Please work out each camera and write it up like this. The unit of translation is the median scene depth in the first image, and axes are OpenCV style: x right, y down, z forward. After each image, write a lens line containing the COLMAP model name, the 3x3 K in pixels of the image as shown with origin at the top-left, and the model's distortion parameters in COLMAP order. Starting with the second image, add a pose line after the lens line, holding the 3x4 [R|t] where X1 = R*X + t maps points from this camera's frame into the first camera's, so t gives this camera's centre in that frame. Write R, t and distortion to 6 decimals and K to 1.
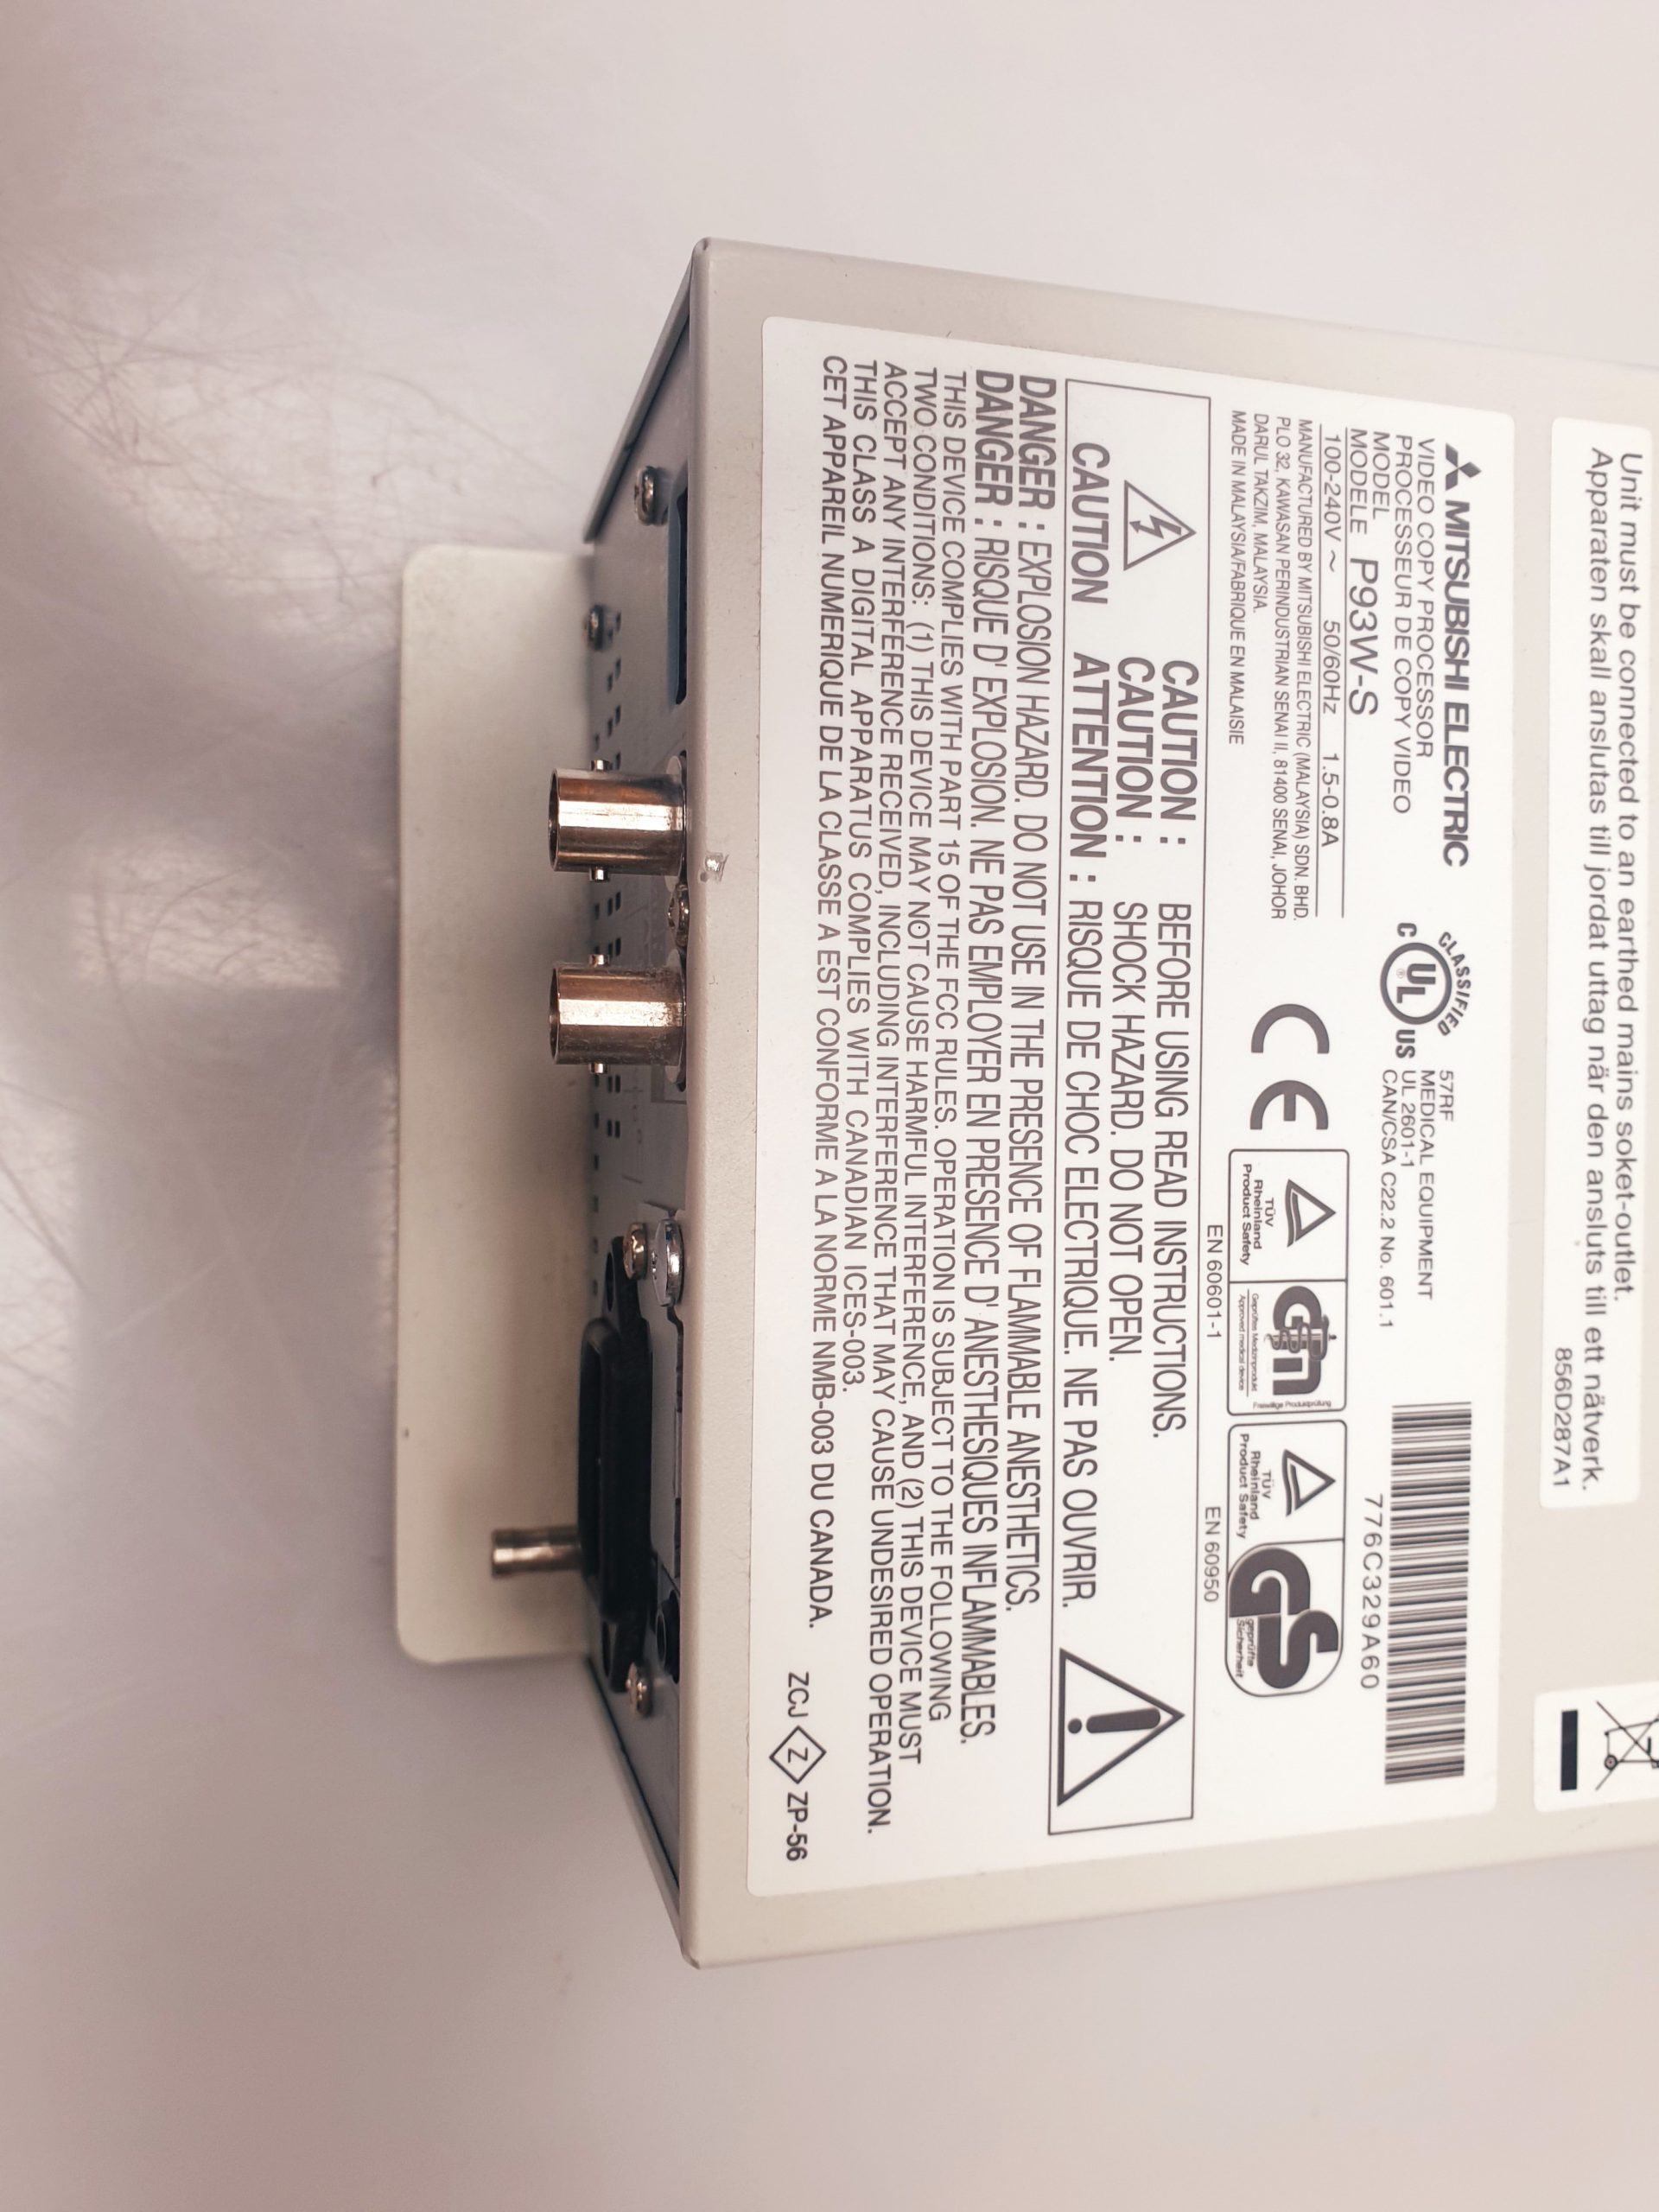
lens RADIAL K [[1773.3, 0, 823.4], [0, 1773.3, 1109.7], [0, 0, 1]] dist [0.001688, -0.053722]
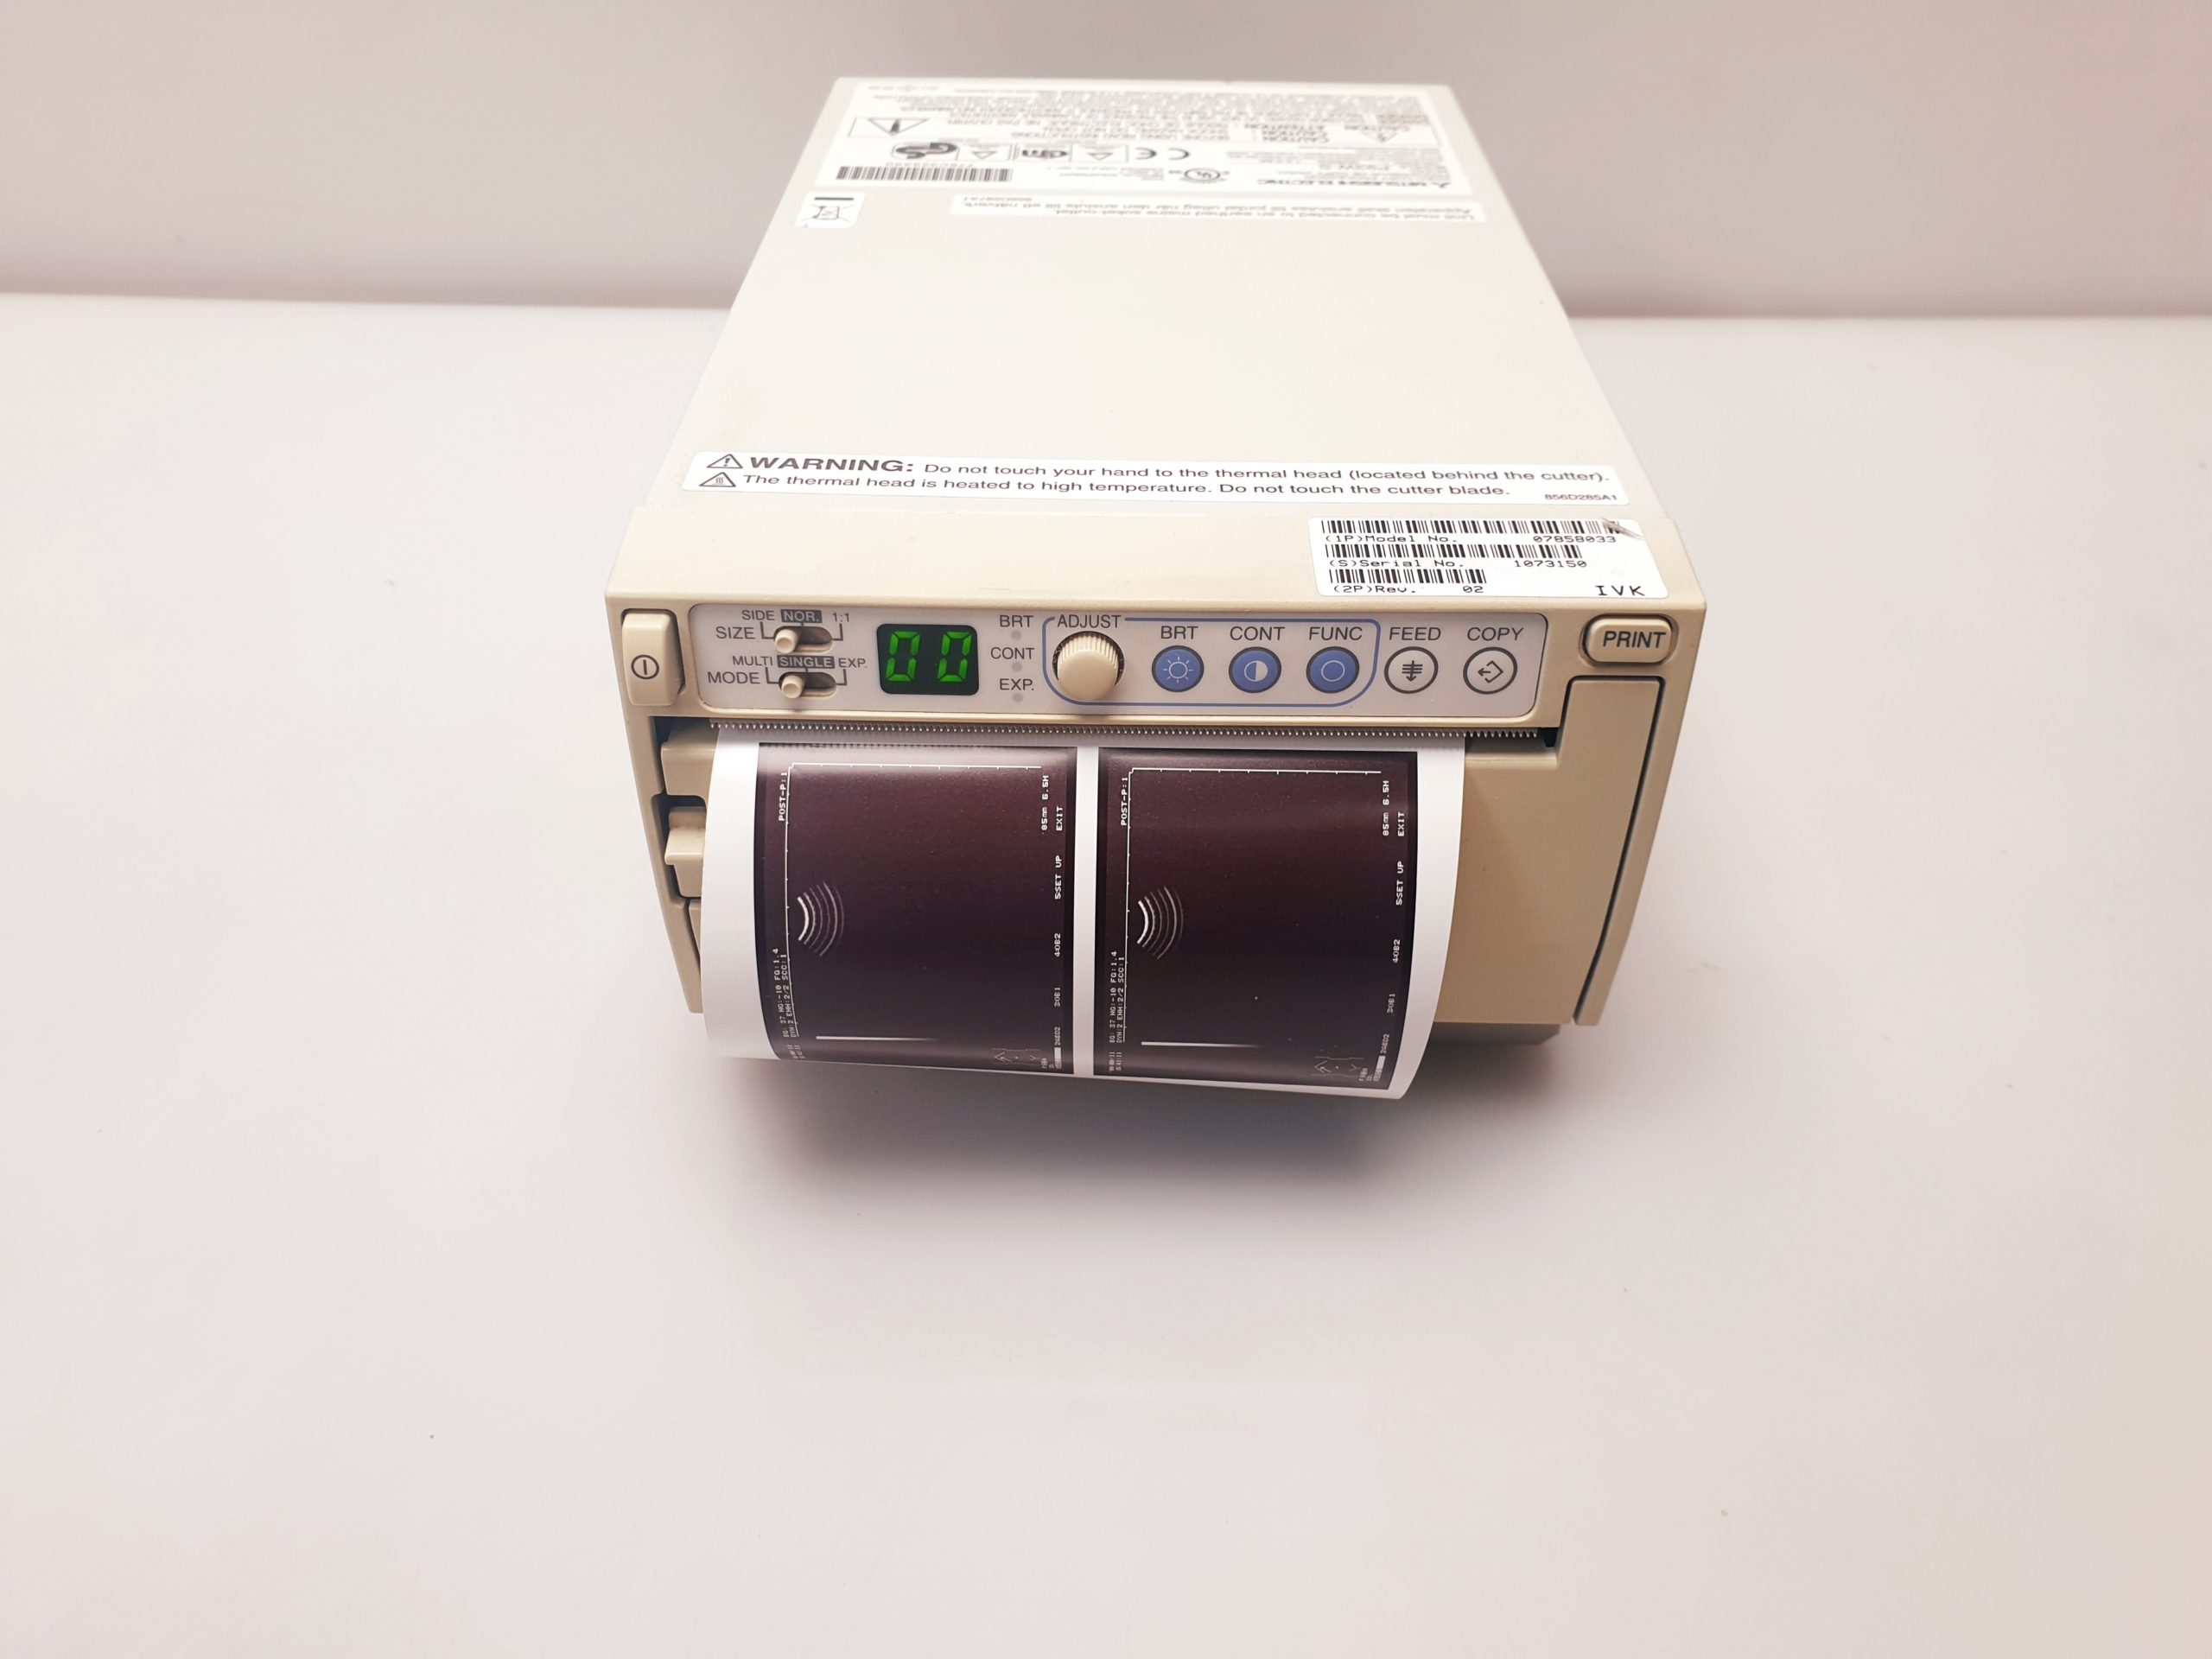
lens RADIAL K [[1773.3, 0, 1109.5], [0, 1773.3, 831.9], [0, 0, 1]] dist [0.001688, -0.053722]
pose [[-0.003814, 0.388020, -0.921643, 2.788623], [-0.999938, -0.011158, -0.000560, 0.037886], [-0.010501, 0.921583, 0.388038, 0.932087]]
